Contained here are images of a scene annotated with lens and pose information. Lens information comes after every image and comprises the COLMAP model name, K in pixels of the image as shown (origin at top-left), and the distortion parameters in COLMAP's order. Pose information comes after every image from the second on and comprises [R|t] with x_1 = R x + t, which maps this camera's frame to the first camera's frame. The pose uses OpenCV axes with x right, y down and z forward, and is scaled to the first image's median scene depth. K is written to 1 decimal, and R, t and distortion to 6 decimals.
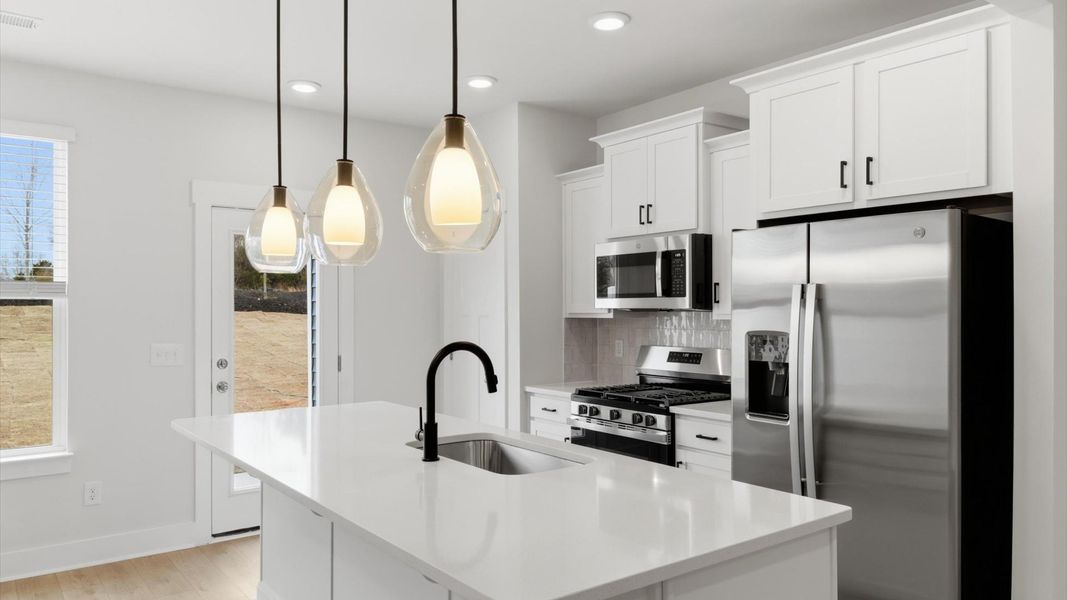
lens RADIAL K [[744.9, 0, 533.5], [0, 744.9, 300.0], [0, 0, 1]] dist [0.023050, 0.000635]
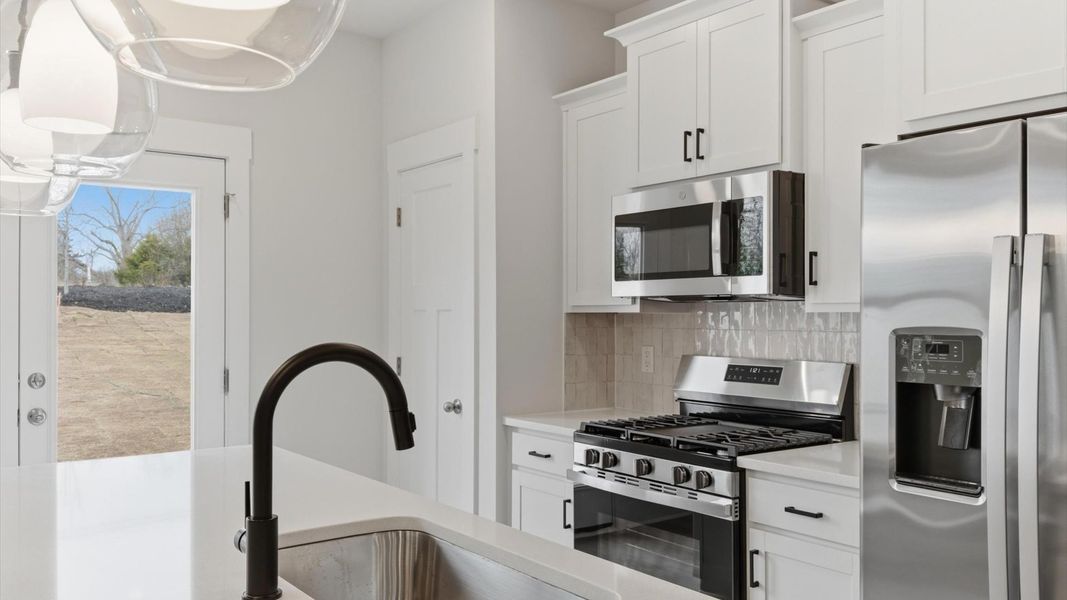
lens RADIAL K [[868.2, 0, 533.5], [0, 868.2, 300.0], [0, 0, 1]] dist [0.009737, 0.001931]
pose [[0.999987, 0.003591, -0.003650, 0.019157], [-0.003606, 0.999985, -0.004149, 0.018435], [0.003635, 0.004162, 0.999985, 0.271695]]
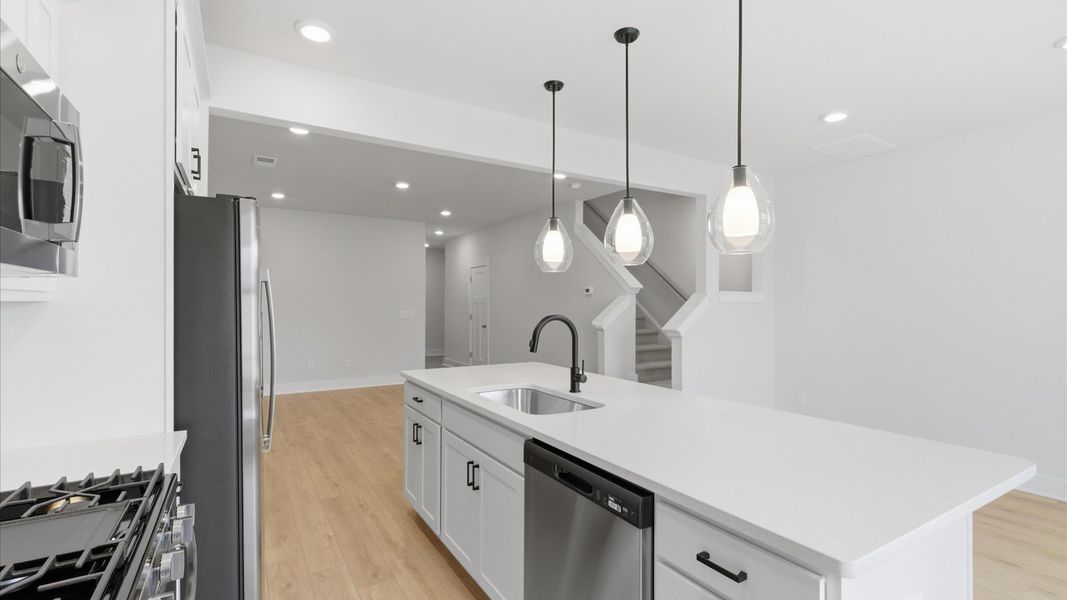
lens RADIAL K [[487.9, 0, 533.5], [0, 487.9, 300.0], [0, 0, 1]] dist [0.000599, 0.000050]
pose [[-0.995230, 0.001195, 0.097545, -0.084416], [-0.000666, 0.999818, -0.019041, 0.028495], [-0.097550, -0.019015, -0.995049, 1.187015]]
